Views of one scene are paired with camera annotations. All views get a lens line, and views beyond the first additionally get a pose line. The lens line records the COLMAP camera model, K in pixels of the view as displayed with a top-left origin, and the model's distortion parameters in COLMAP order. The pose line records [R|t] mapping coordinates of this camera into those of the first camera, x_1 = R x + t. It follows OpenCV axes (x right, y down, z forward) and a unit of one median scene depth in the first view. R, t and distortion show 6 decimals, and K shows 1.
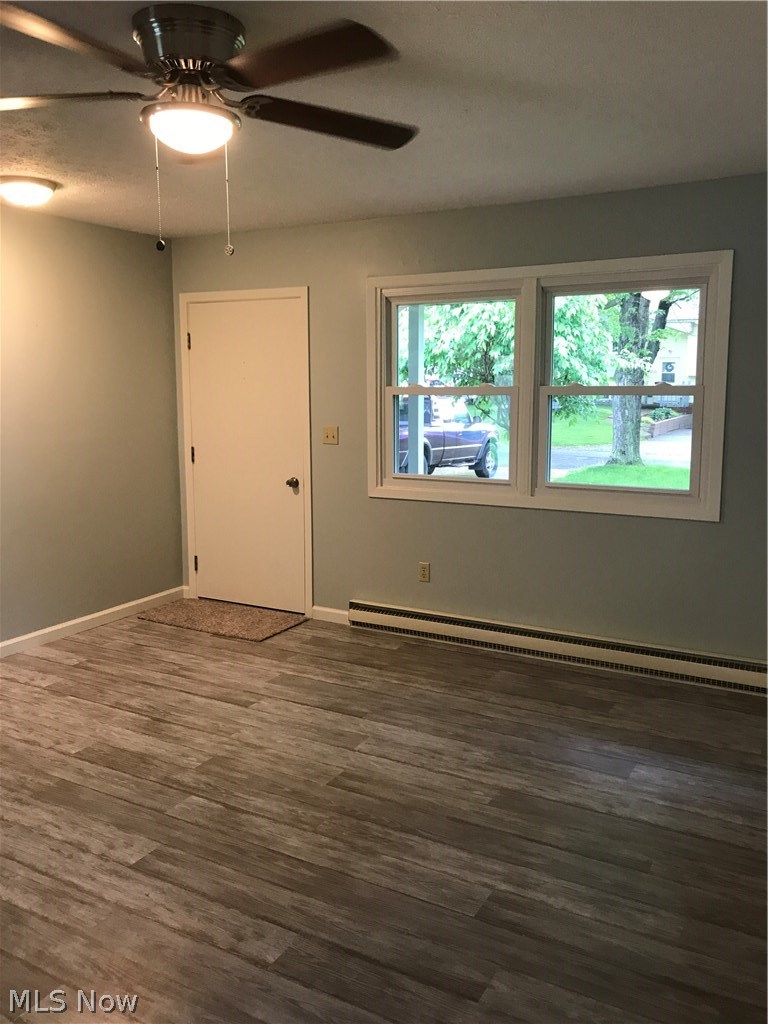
lens RADIAL K [[827.2, 0, 384.0], [0, 827.2, 512.0], [0, 0, 1]] dist [-0.007827, -0.001769]
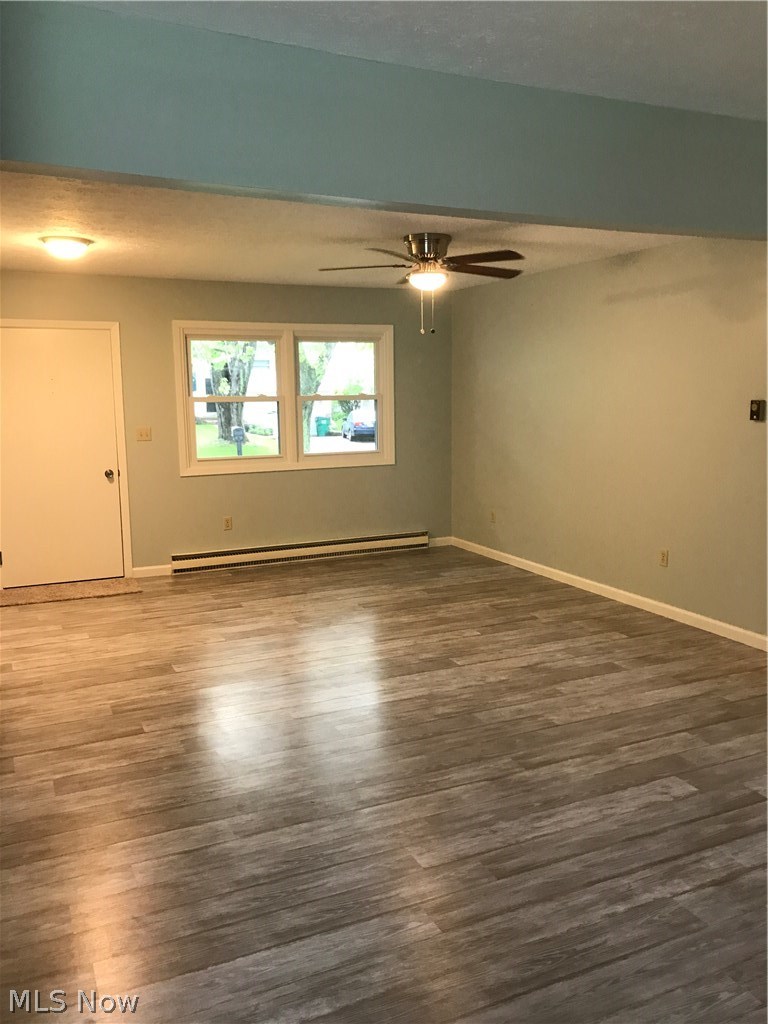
lens RADIAL K [[827.2, 0, 384.0], [0, 827.2, 512.0], [0, 0, 1]] dist [-0.007827, -0.001769]
pose [[0.576279, -0.117000, 0.808835, -1.193397], [0.139983, 0.989204, 0.043355, 0.035479], [-0.805175, 0.088239, 0.586435, -0.102535]]
